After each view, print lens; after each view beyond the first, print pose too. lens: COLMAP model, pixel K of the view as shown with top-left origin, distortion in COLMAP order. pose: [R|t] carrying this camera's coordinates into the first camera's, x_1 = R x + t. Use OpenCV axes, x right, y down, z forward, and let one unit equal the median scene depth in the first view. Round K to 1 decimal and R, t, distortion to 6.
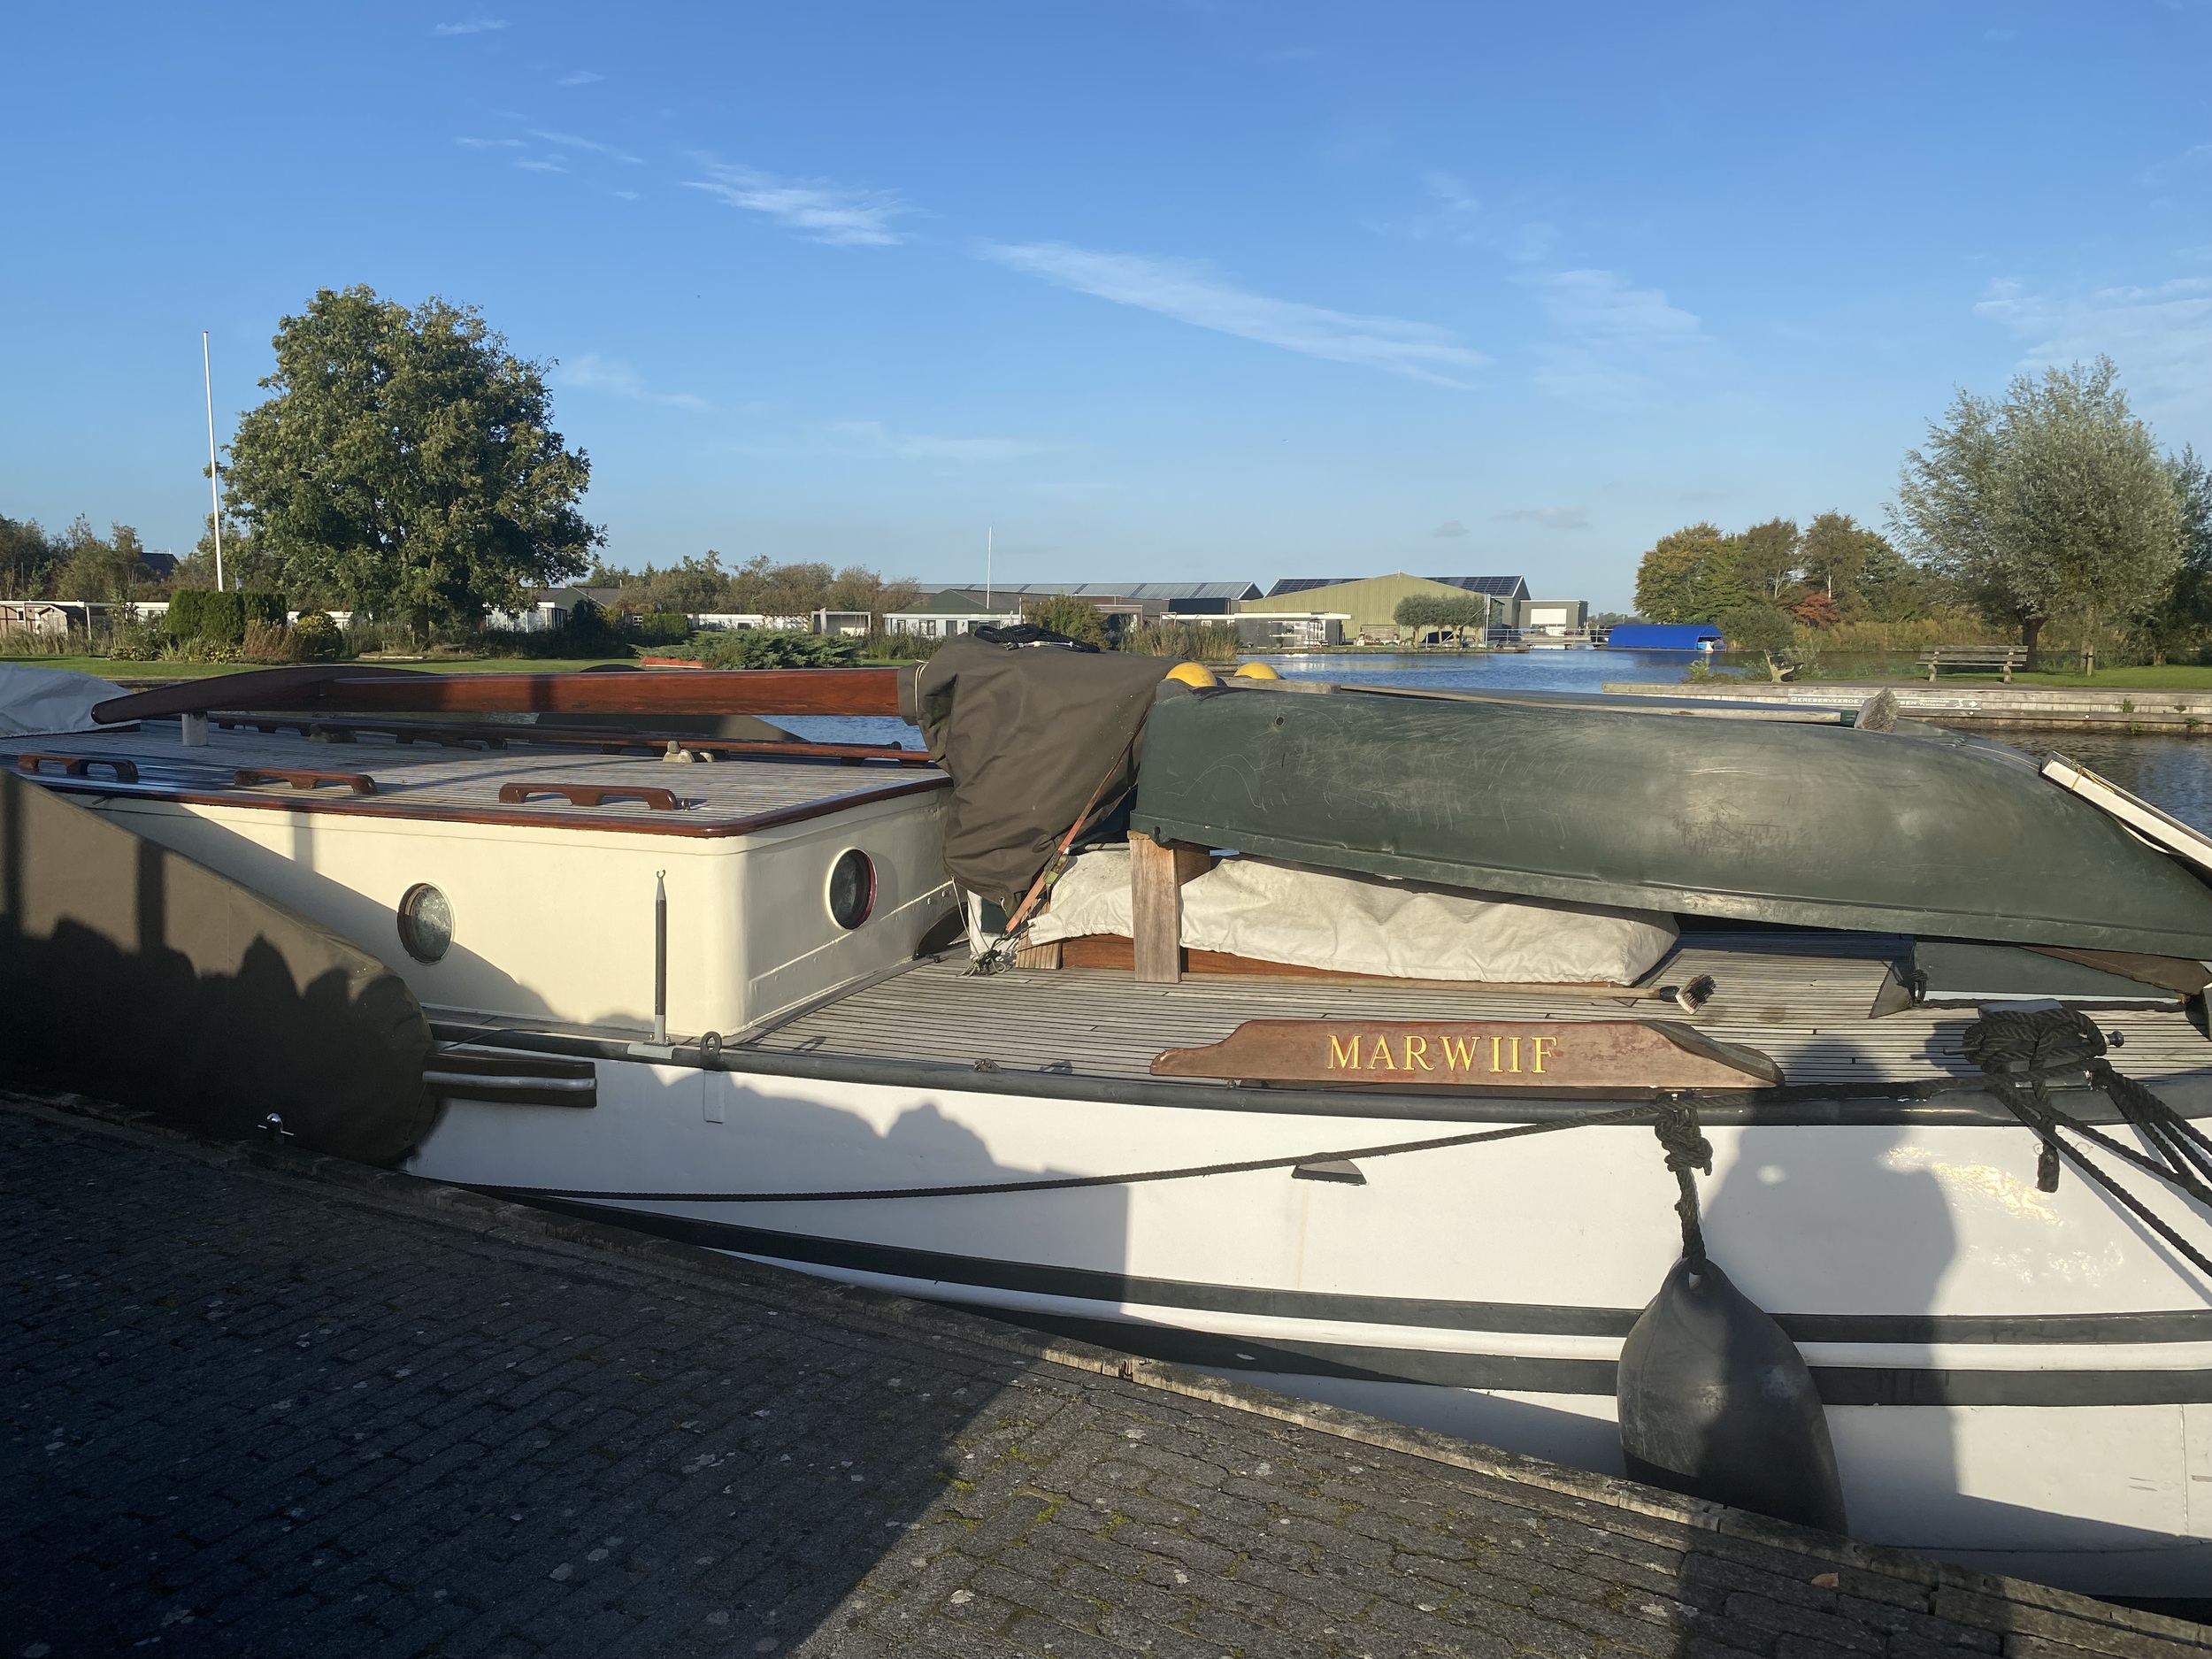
lens RADIAL K [[1696.1, 0, 1074.9], [0, 1696.1, 879.3], [0, 0, 1]] dist [0.029918, -0.027237]
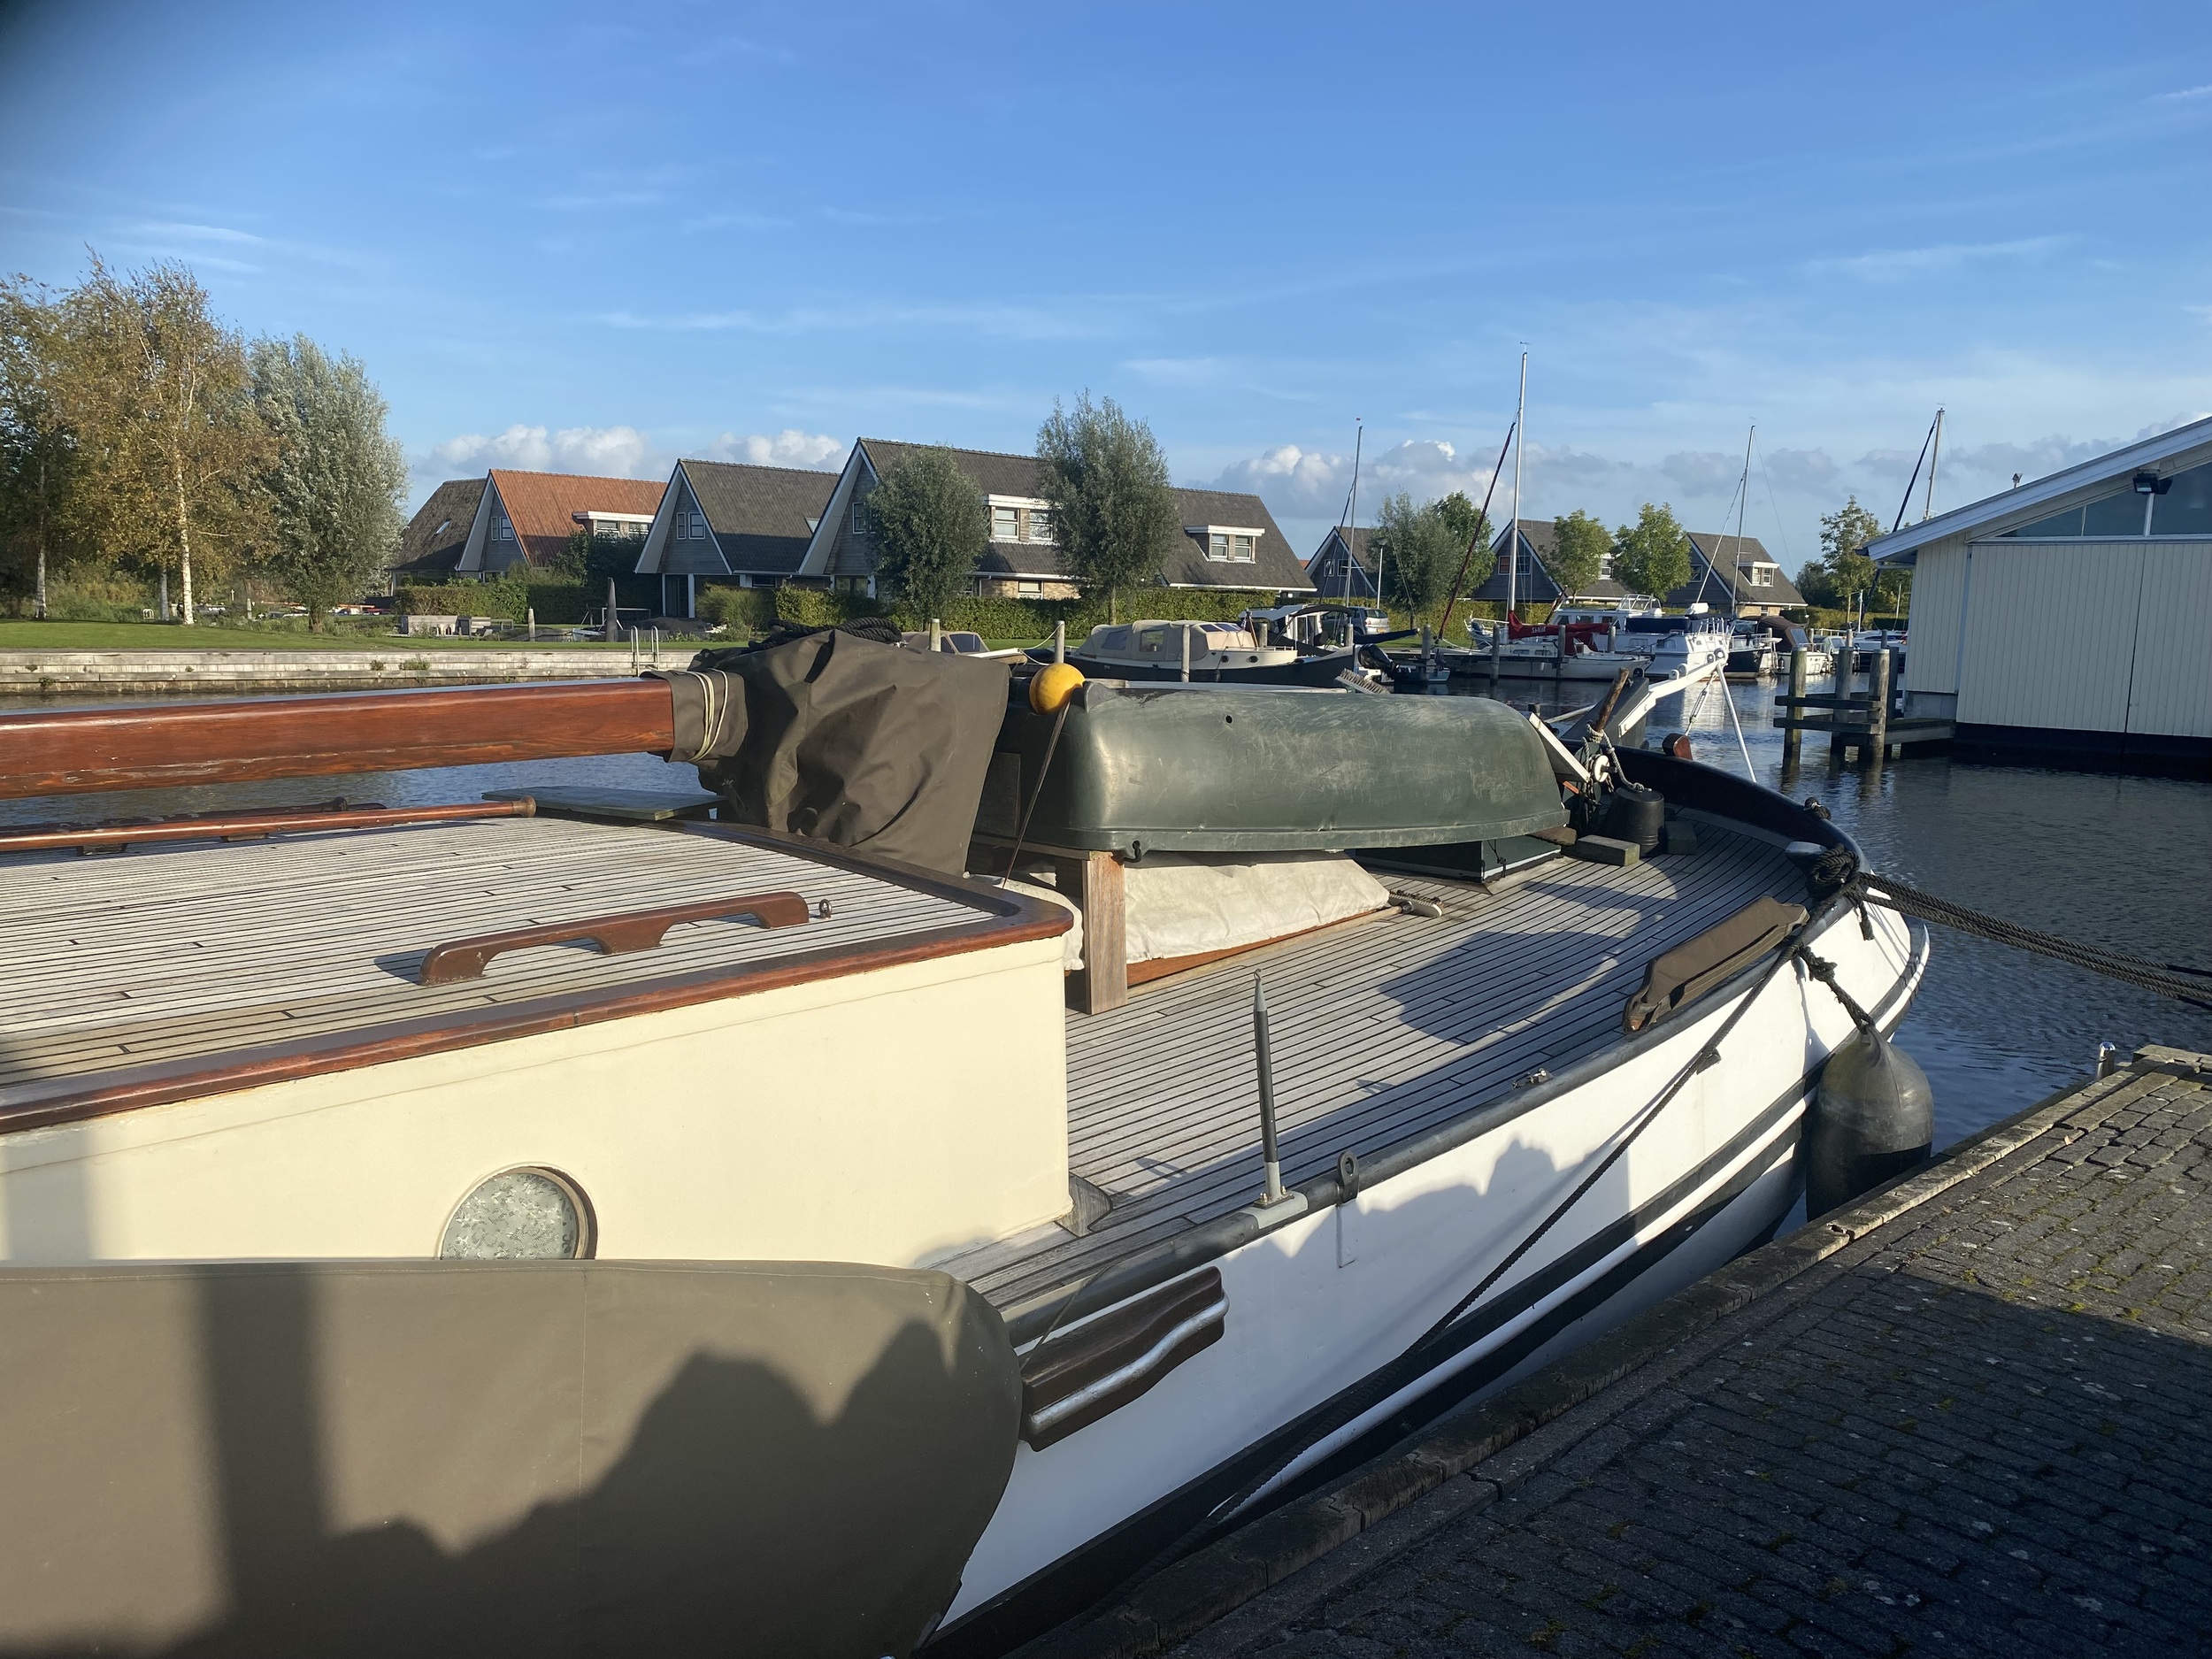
lens RADIAL K [[1696.1, 0, 1074.9], [0, 1696.1, 879.3], [0, 0, 1]] dist [0.029918, -0.027237]
pose [[0.277130, -0.149044, 0.949202, -0.468230], [0.122253, 0.985336, 0.119024, -0.069068], [-0.953023, 0.083058, 0.291287, 0.420471]]
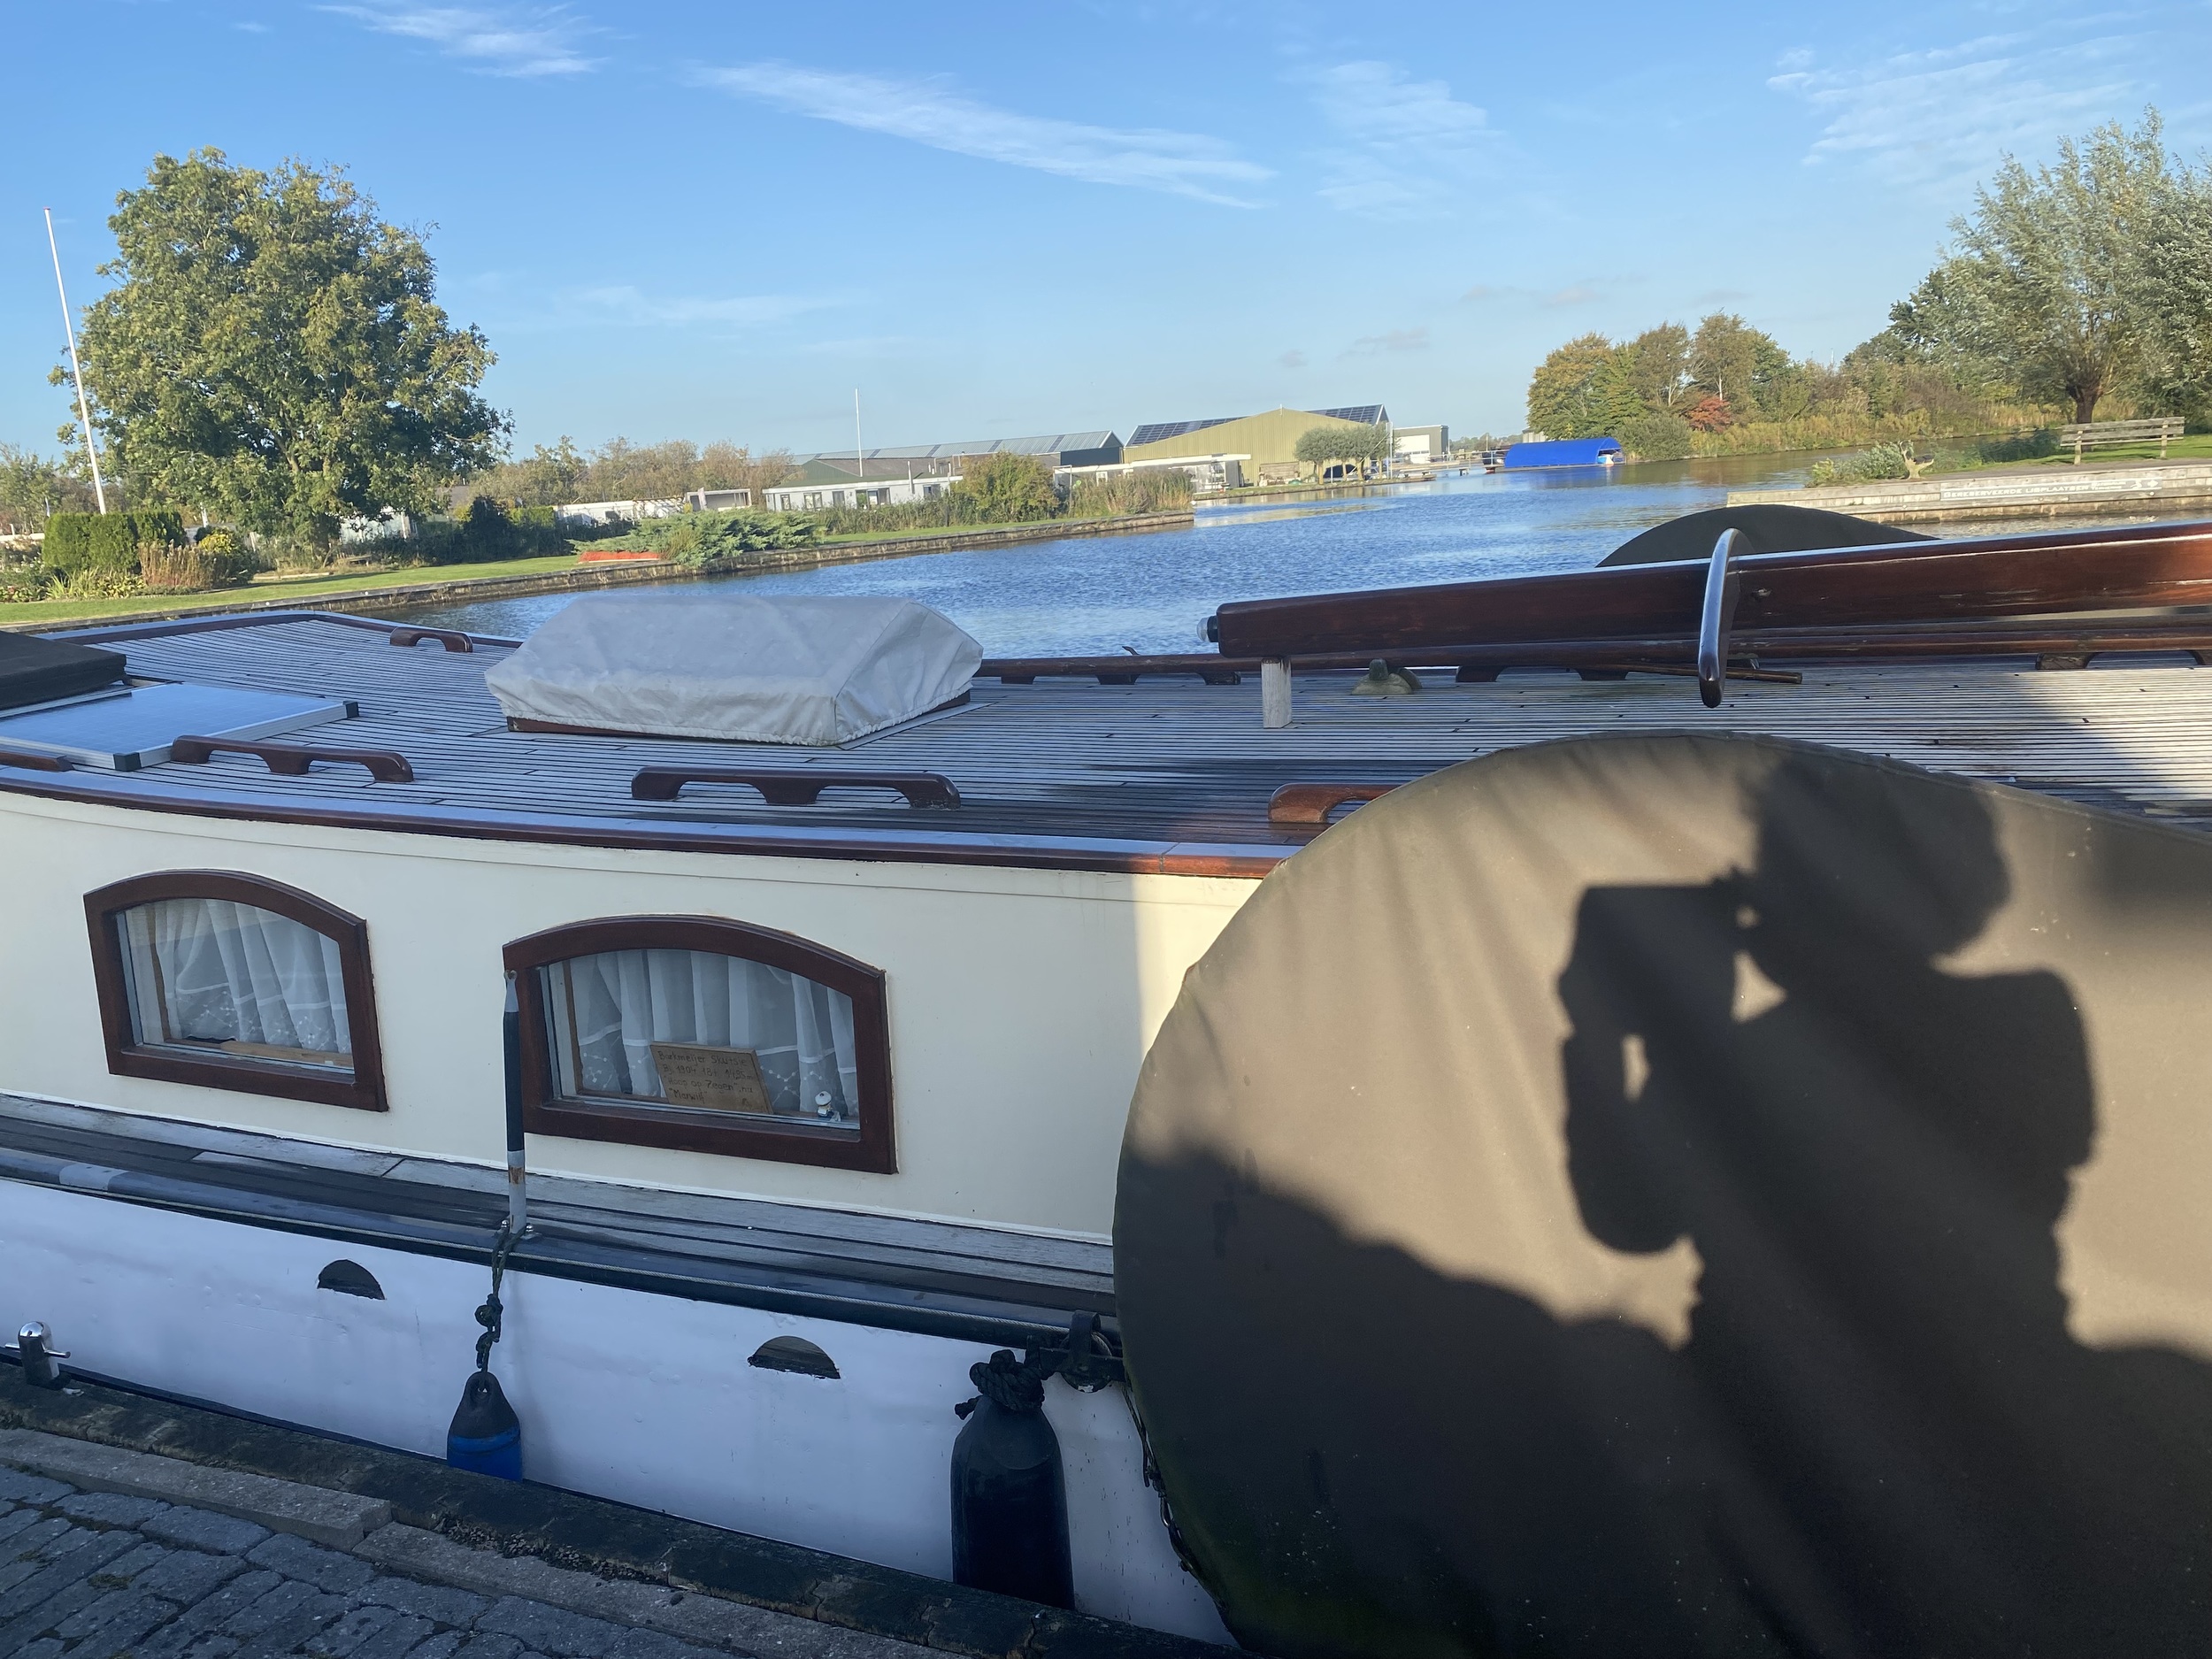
lens RADIAL K [[1696.1, 0, 1074.9], [0, 1696.1, 879.3], [0, 0, 1]] dist [0.029918, -0.027237]
pose [[0.992472, -0.094592, 0.077795, -0.073223], [0.088138, 0.992678, 0.082591, -0.009447], [-0.085038, -0.075112, 0.993543, 0.060619]]
